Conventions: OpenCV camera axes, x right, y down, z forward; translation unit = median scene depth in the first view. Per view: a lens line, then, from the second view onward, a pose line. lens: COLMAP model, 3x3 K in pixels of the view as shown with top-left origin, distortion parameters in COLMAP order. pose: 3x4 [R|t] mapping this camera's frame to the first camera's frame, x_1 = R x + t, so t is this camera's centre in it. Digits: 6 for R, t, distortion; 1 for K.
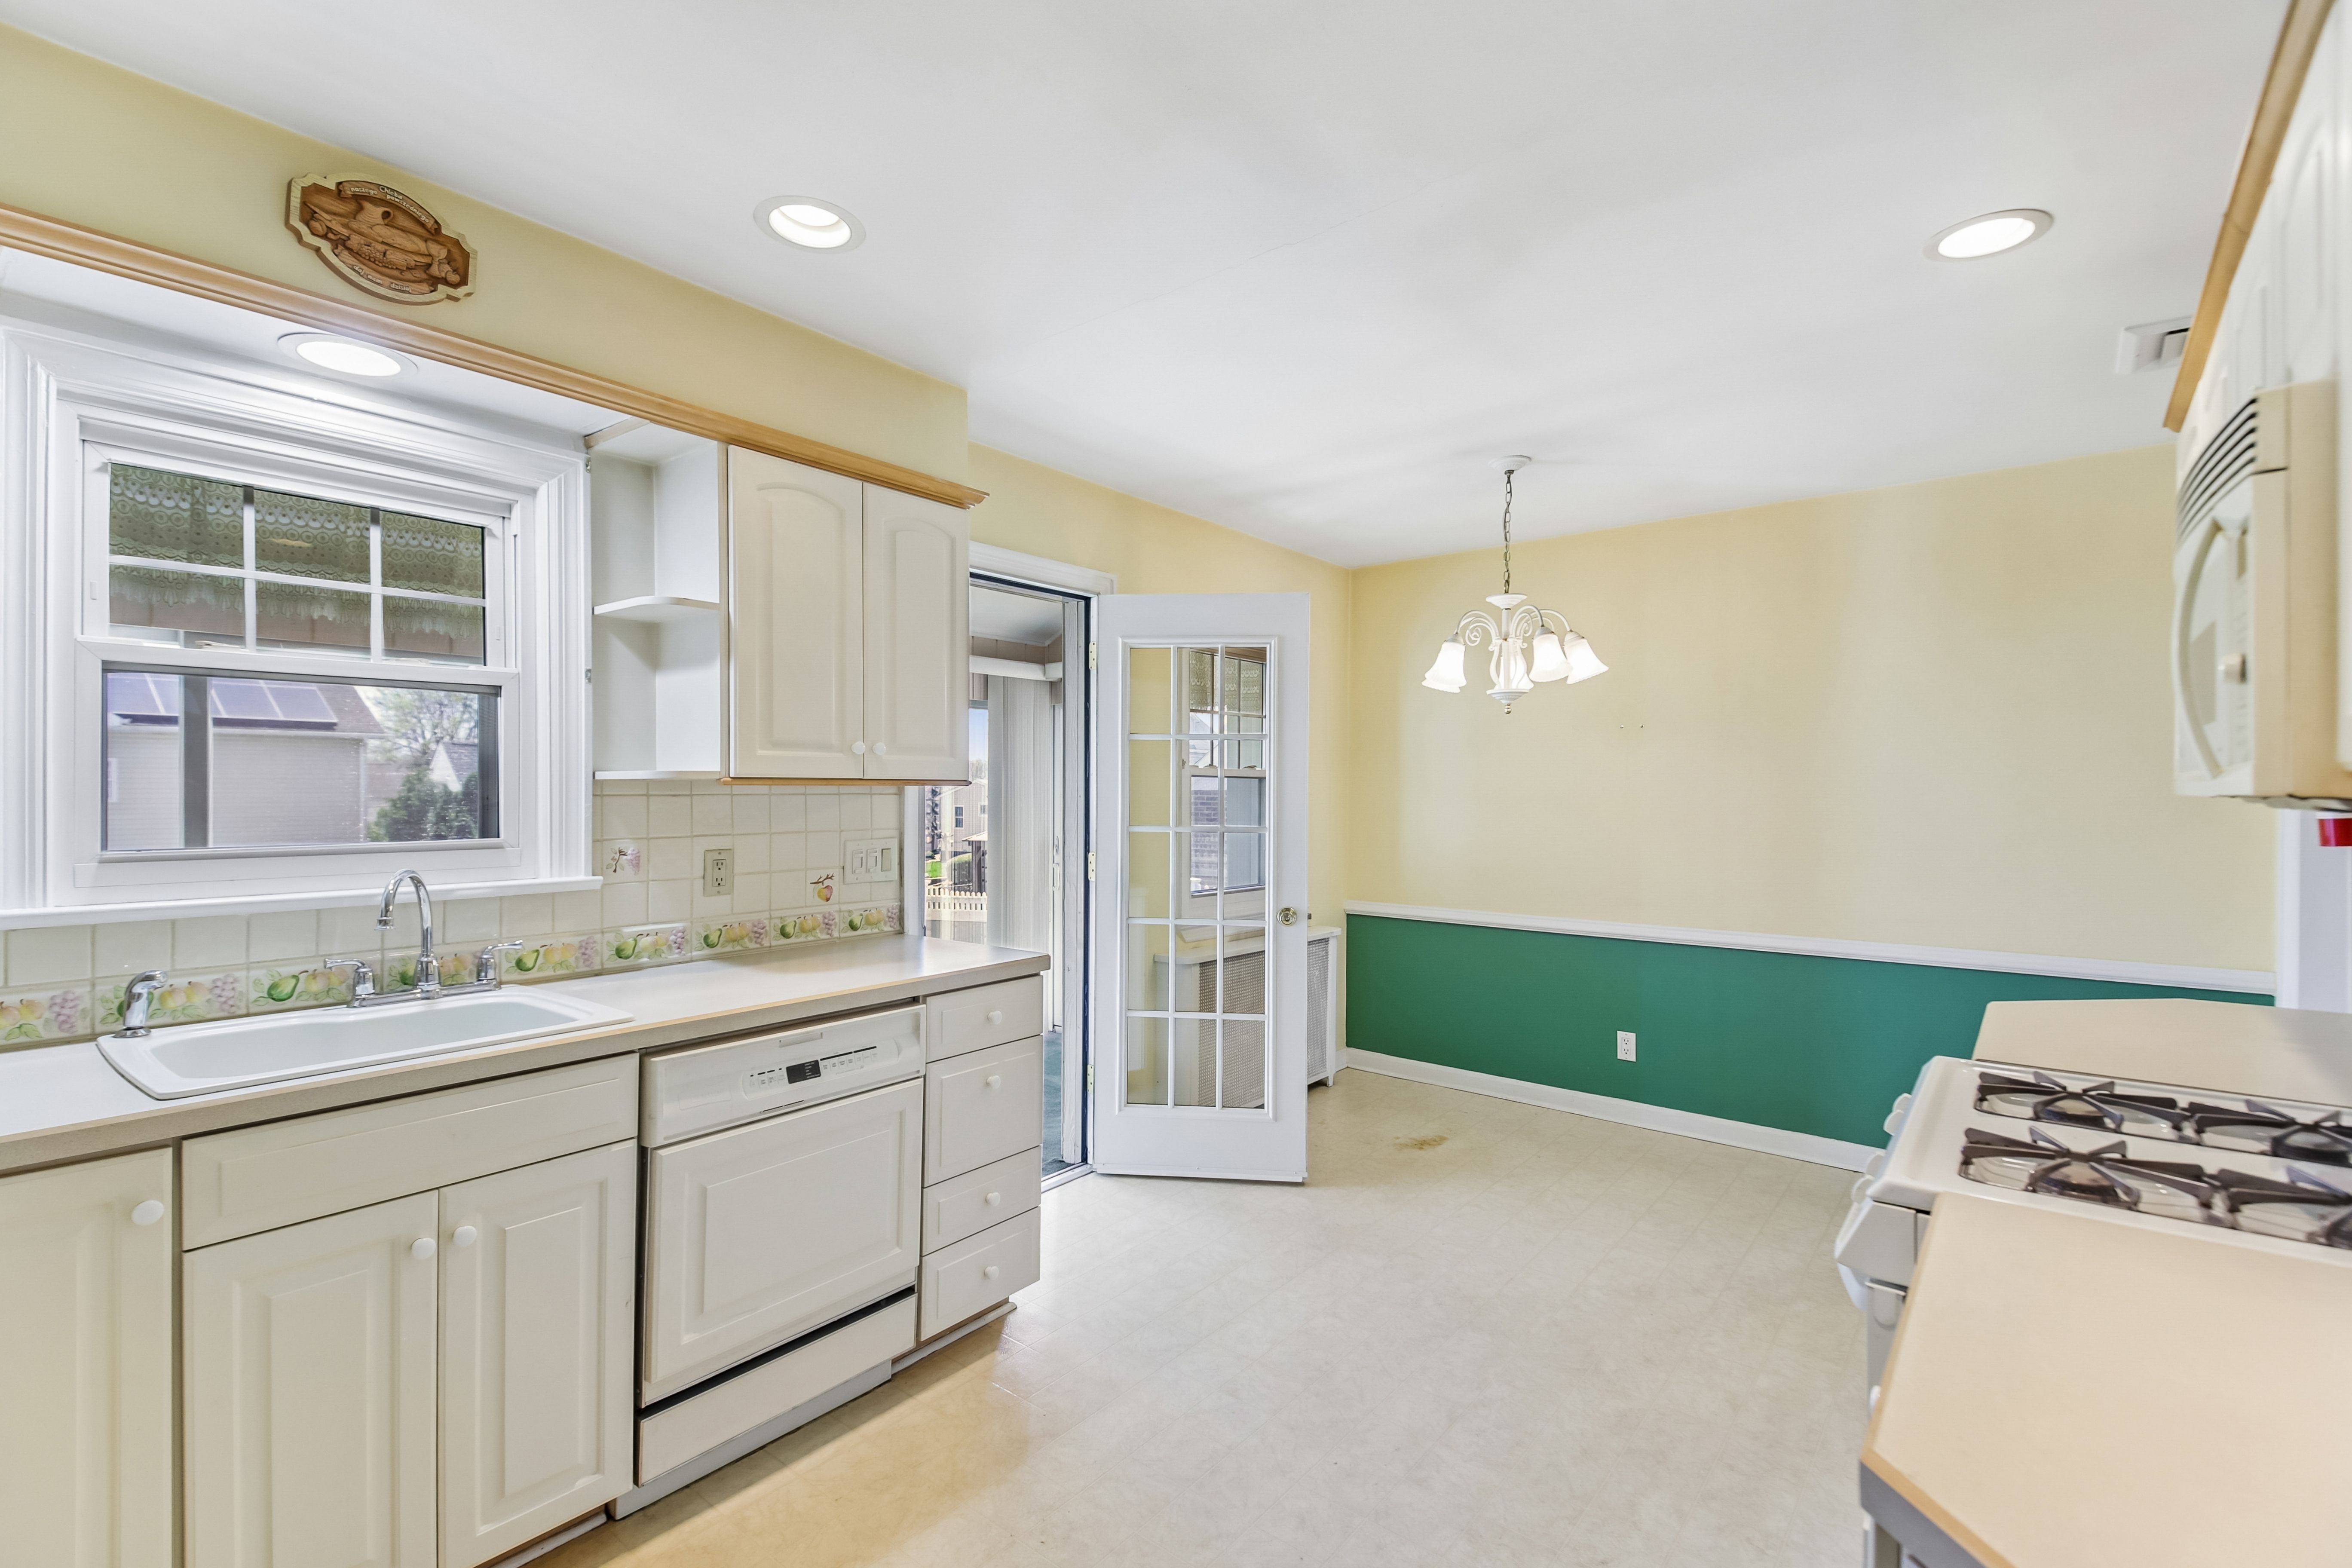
lens RADIAL K [[1101.2, 0, 1171.8], [0, 1101.2, 787.4], [0, 0, 1]] dist [-0.016230, -0.002087]
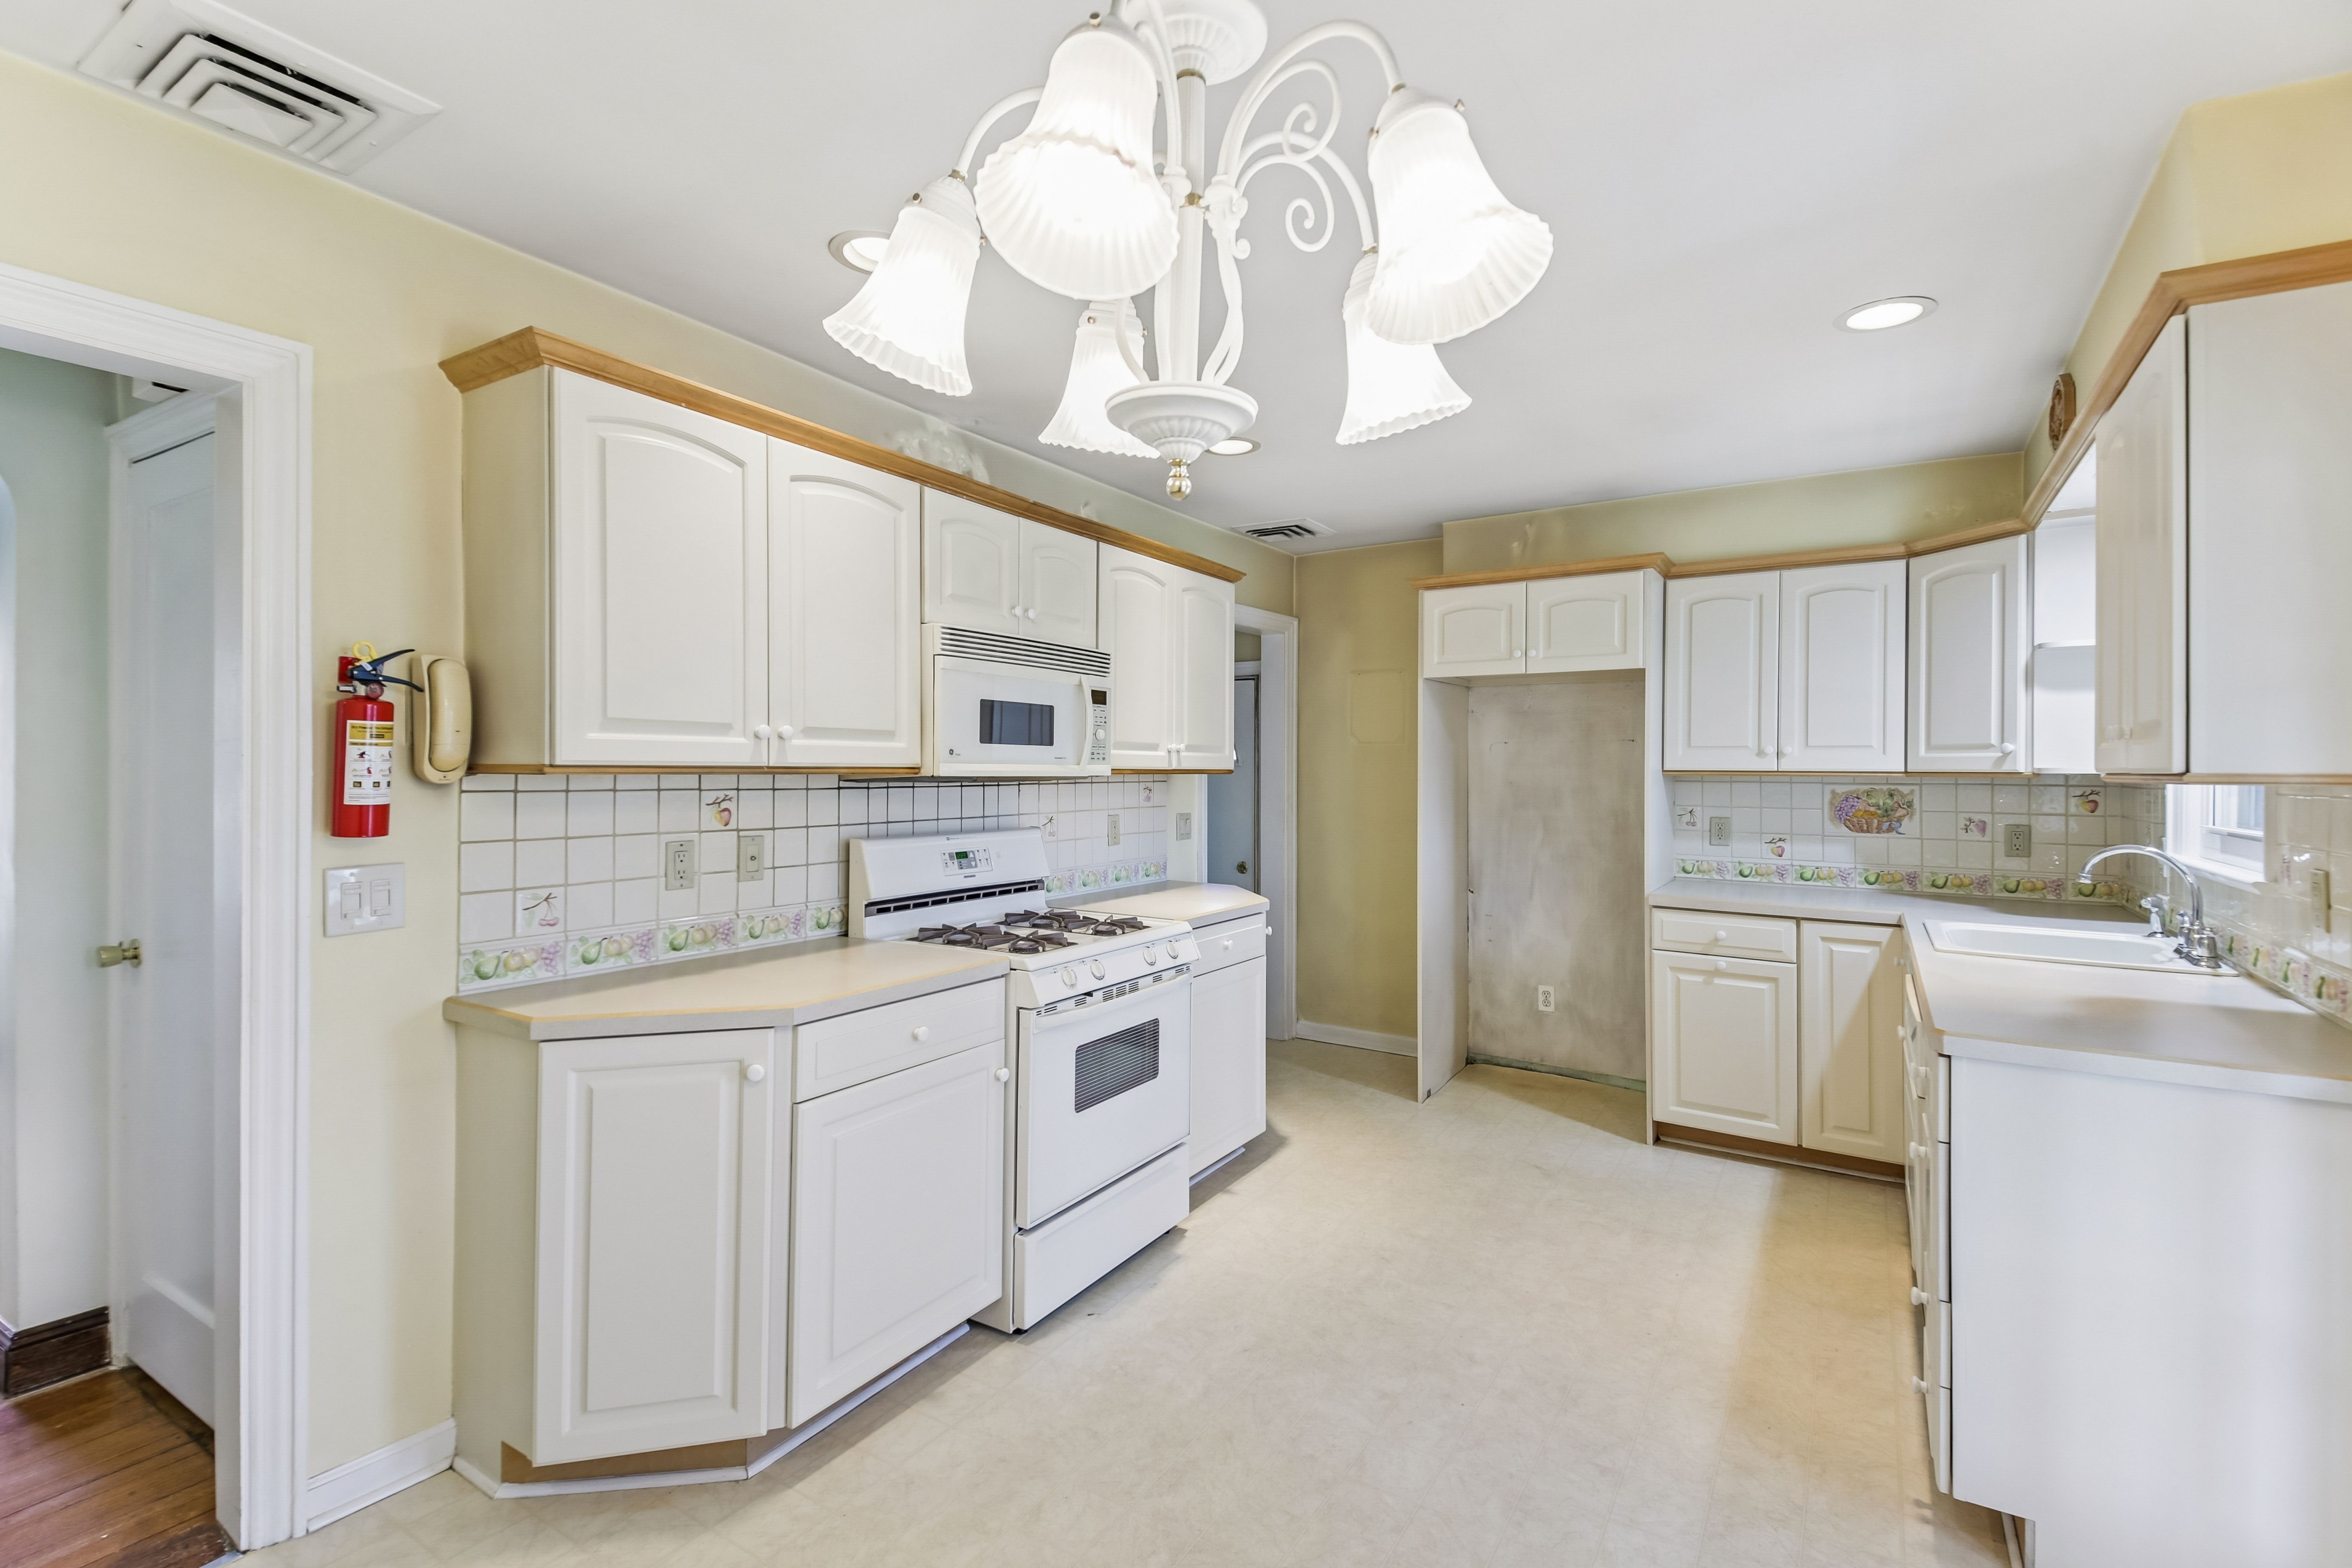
lens RADIAL K [[1101.2, 0, 1184.2], [0, 1101.2, 778.6], [0, 0, 1]] dist [-0.016230, -0.002087]
pose [[-0.992996, 0.004876, -0.118049, 0.537890], [0.003430, 0.999917, 0.012445, -0.015978], [0.118099, 0.011953, -0.992930, 1.996186]]
